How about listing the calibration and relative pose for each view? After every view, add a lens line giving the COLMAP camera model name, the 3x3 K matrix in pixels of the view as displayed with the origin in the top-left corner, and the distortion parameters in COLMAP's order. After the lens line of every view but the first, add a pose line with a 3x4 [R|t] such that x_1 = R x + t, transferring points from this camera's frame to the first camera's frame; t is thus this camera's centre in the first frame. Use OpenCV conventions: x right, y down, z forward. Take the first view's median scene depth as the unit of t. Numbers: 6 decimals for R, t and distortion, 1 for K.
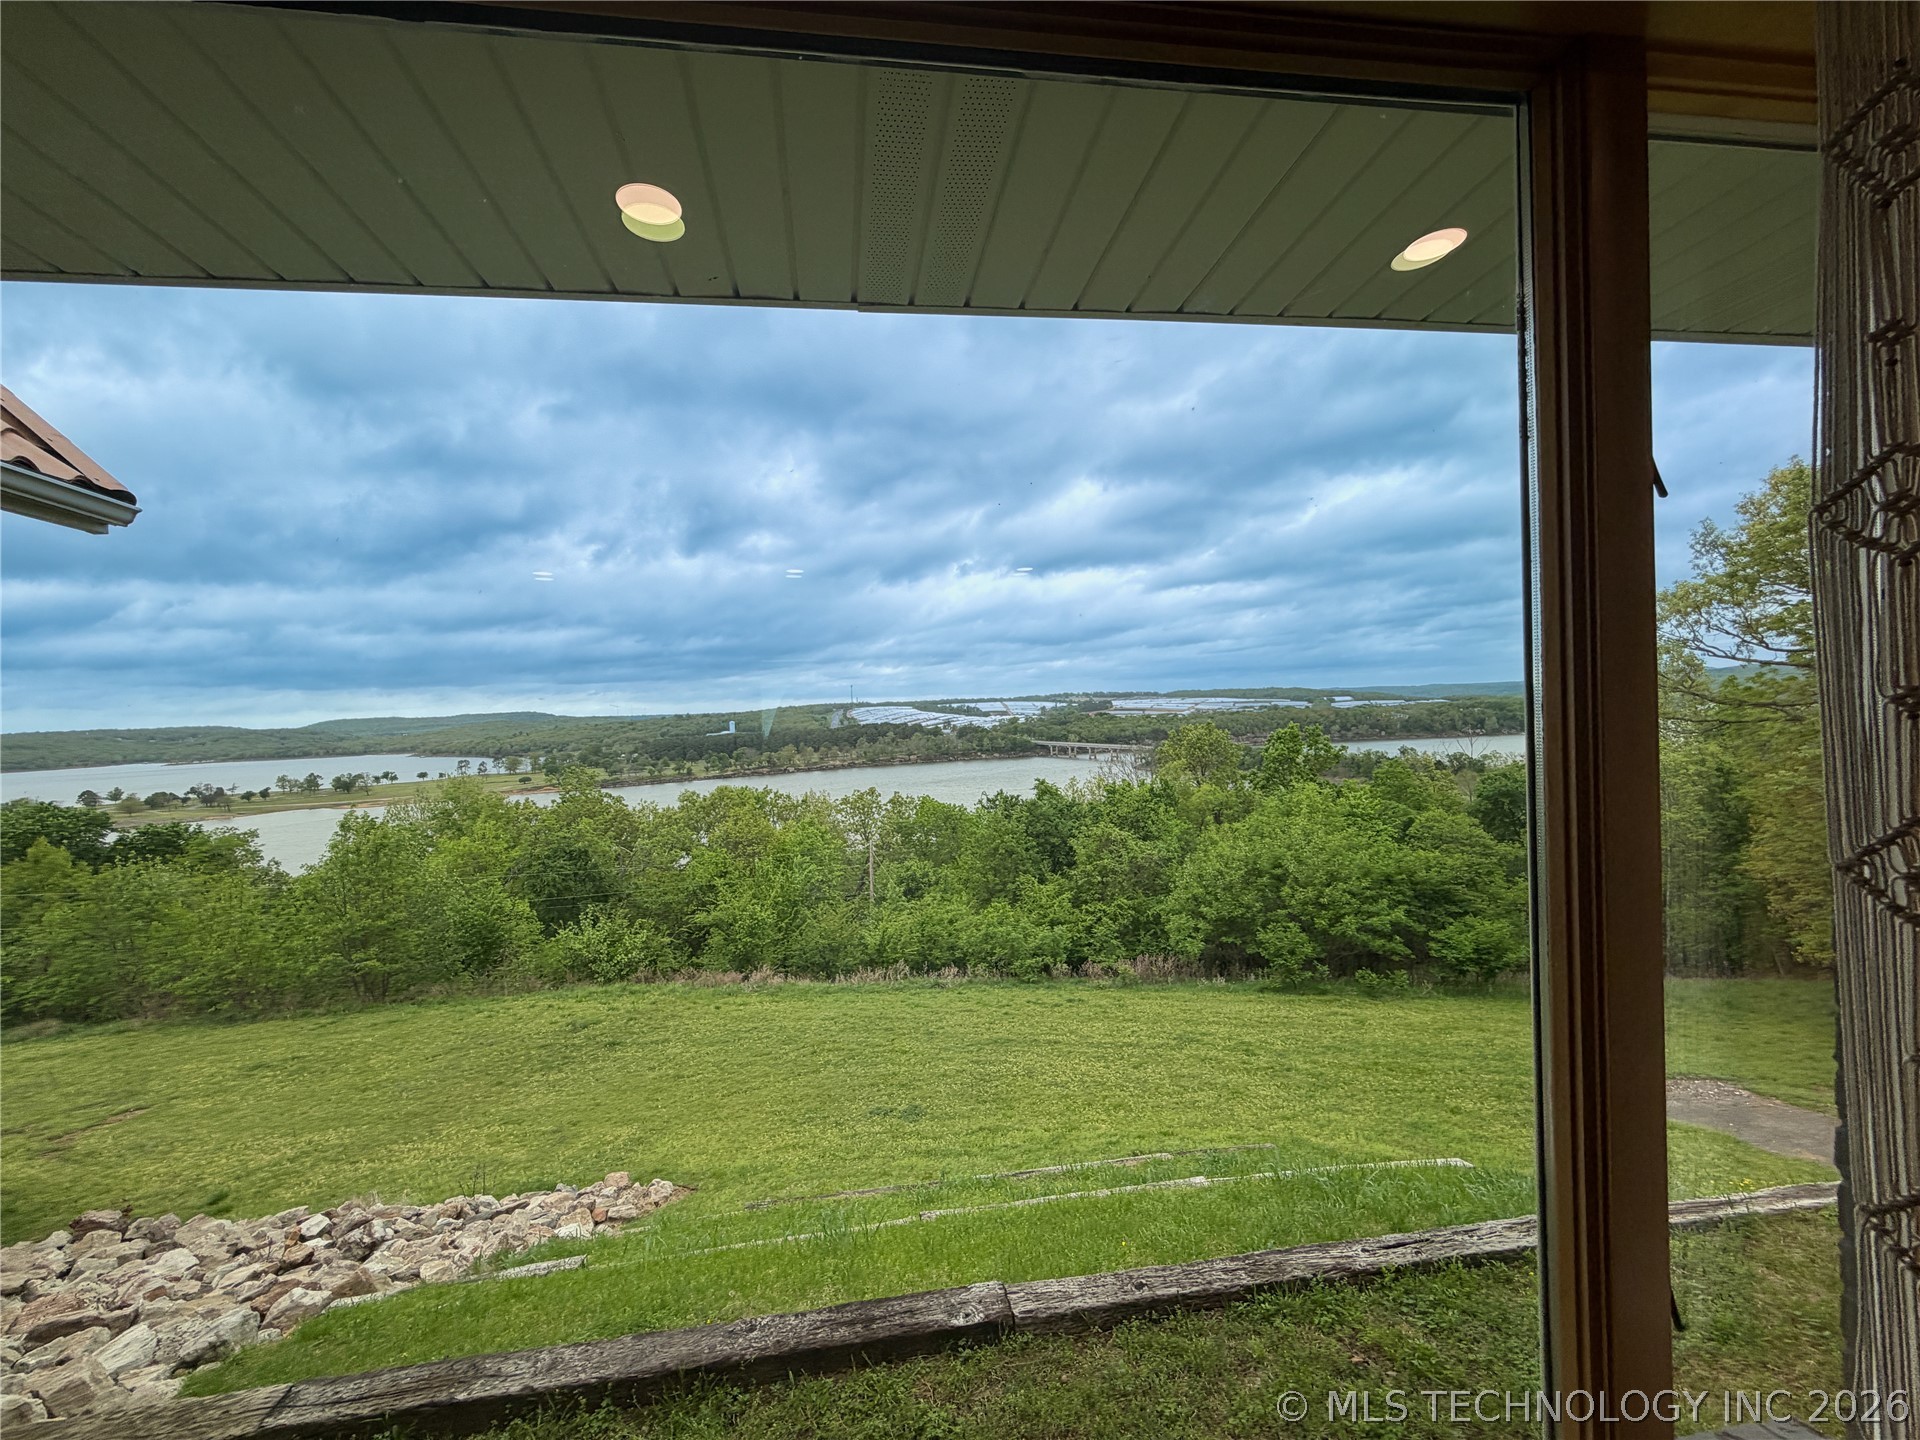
lens RADIAL K [[769.3, 0, 954.3], [0, 769.3, 720.1], [0, 0, 1]] dist [-0.000302, -0.000012]
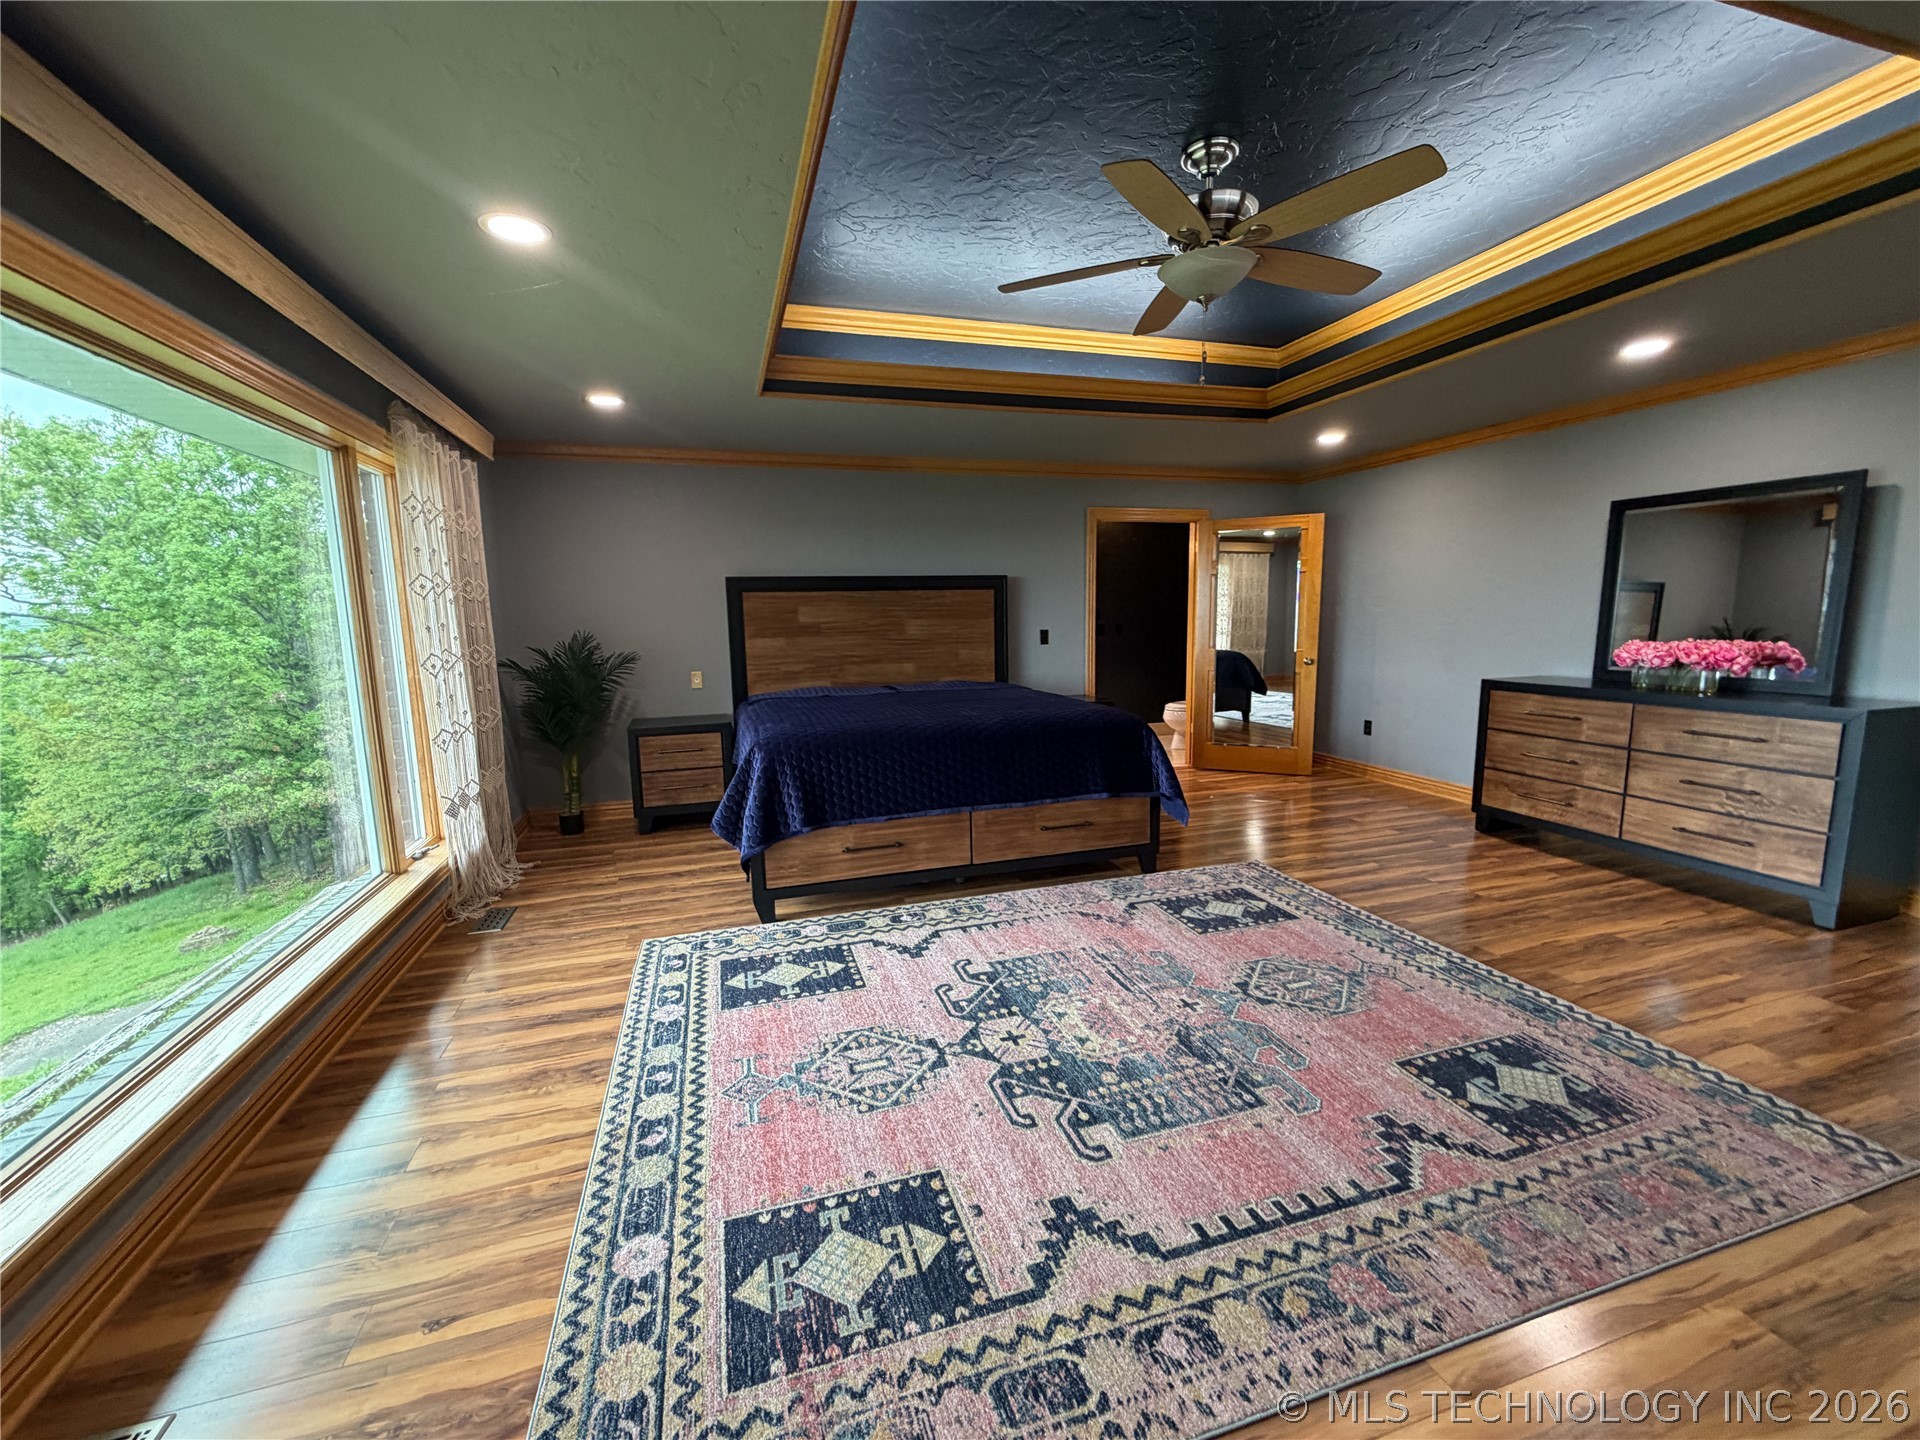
lens RADIAL K [[769.3, 0, 954.3], [0, 769.3, 720.1], [0, 0, 1]] dist [-0.000302, -0.000012]
pose [[-0.152581, -0.099882, 0.983231, -0.088826], [0.040938, 0.993387, 0.107267, 0.003126], [-0.987443, 0.056618, -0.147483, -0.032835]]
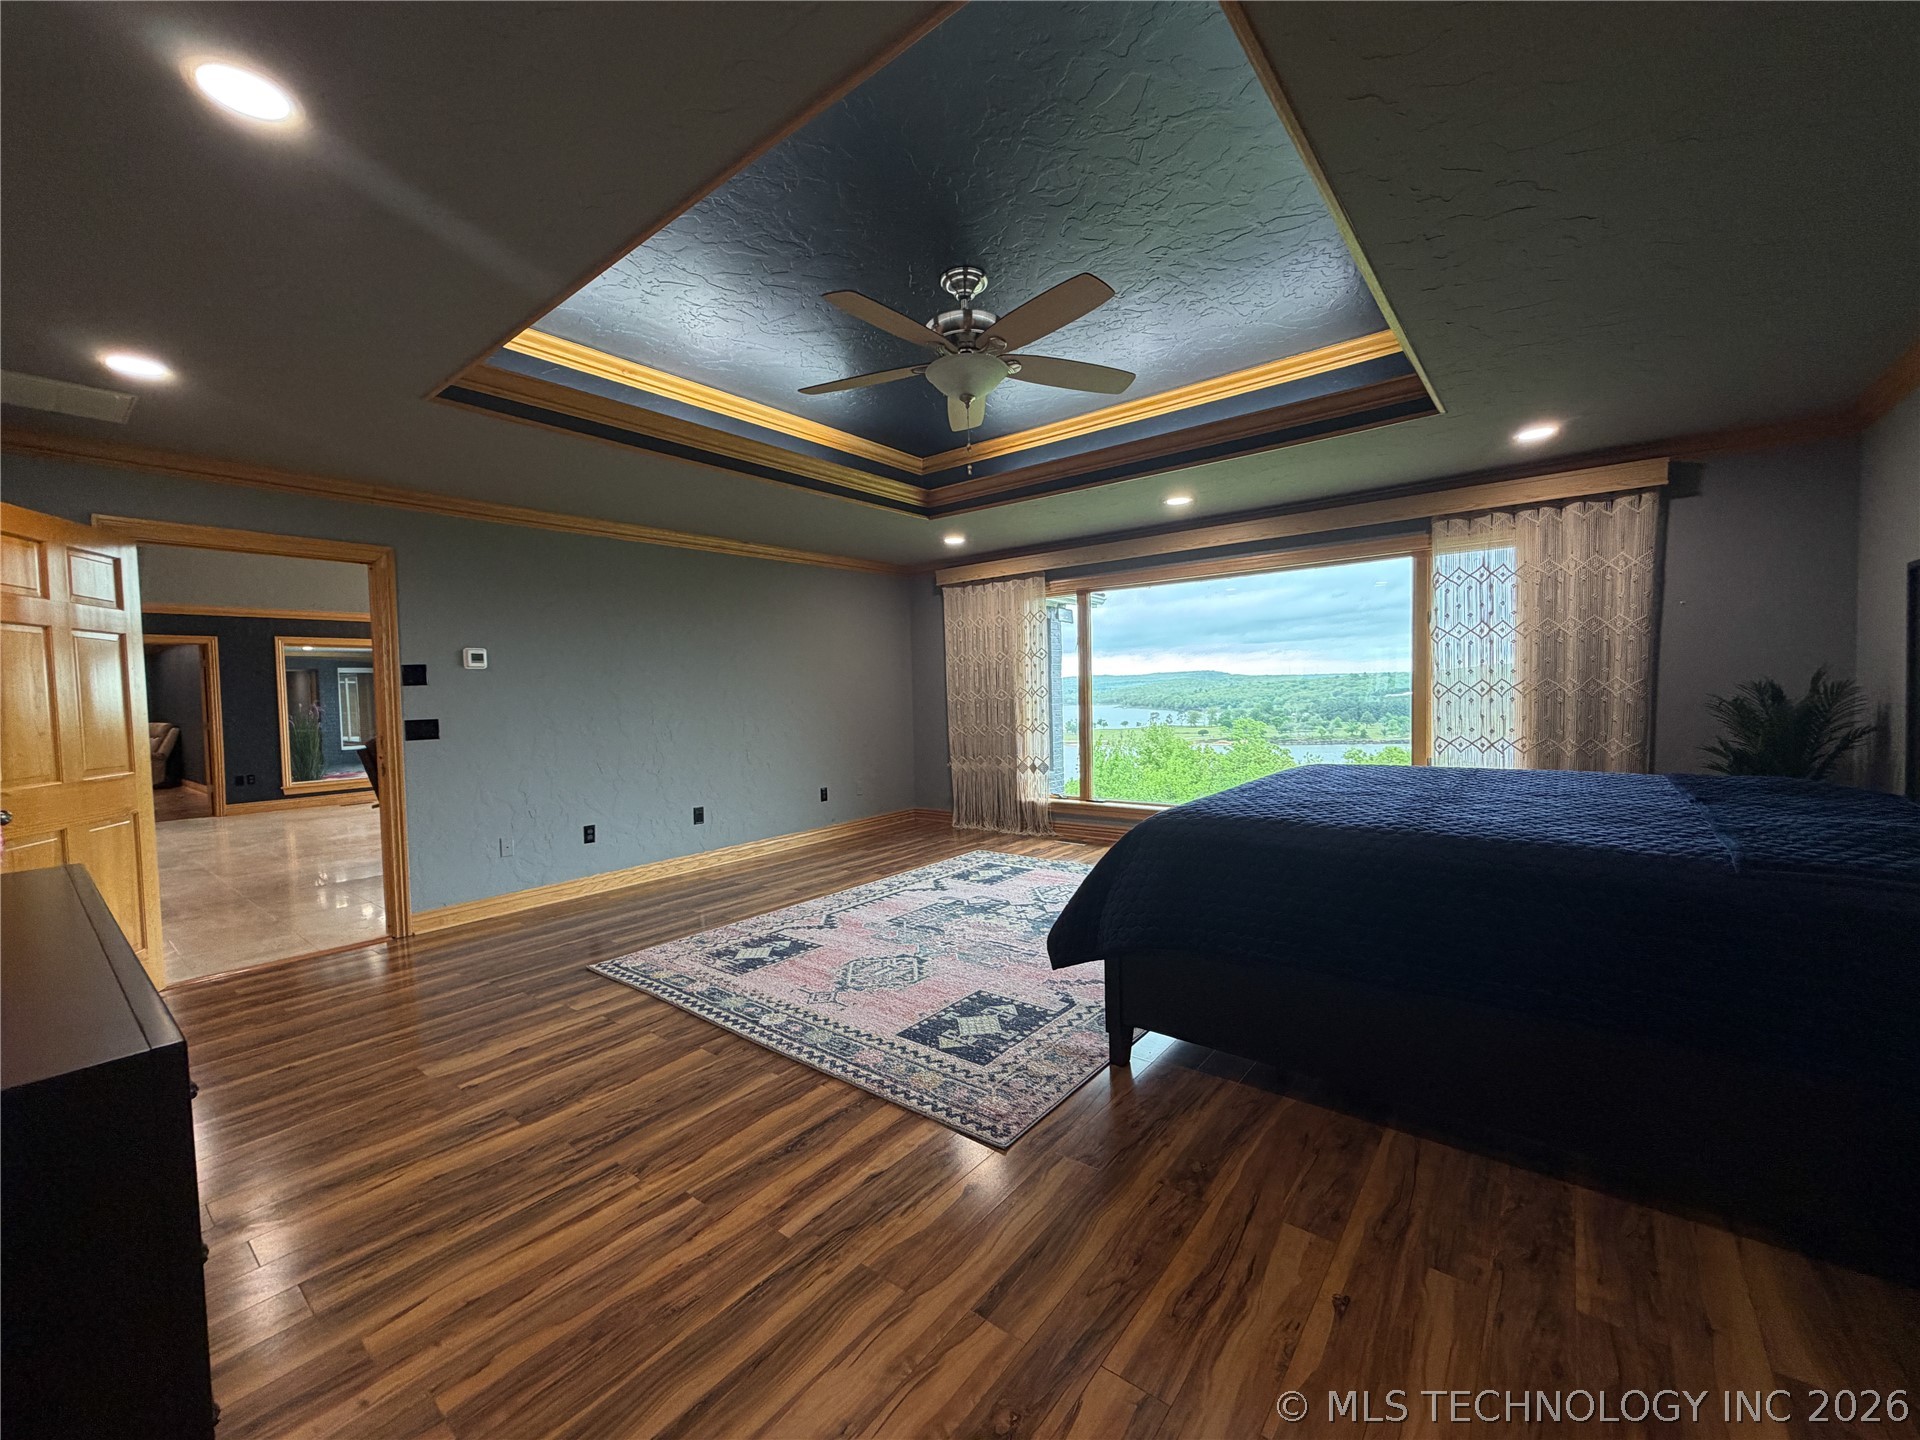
lens RADIAL K [[769.2, 0, 952.3], [0, 769.2, 724.7], [0, 0, 1]] dist [0.001324, -0.000049]
pose [[0.678246, 0.052982, -0.732922, 0.078059], [-0.009118, 0.997927, 0.063701, 0.001975], [0.734778, -0.036522, 0.677324, -0.151810]]
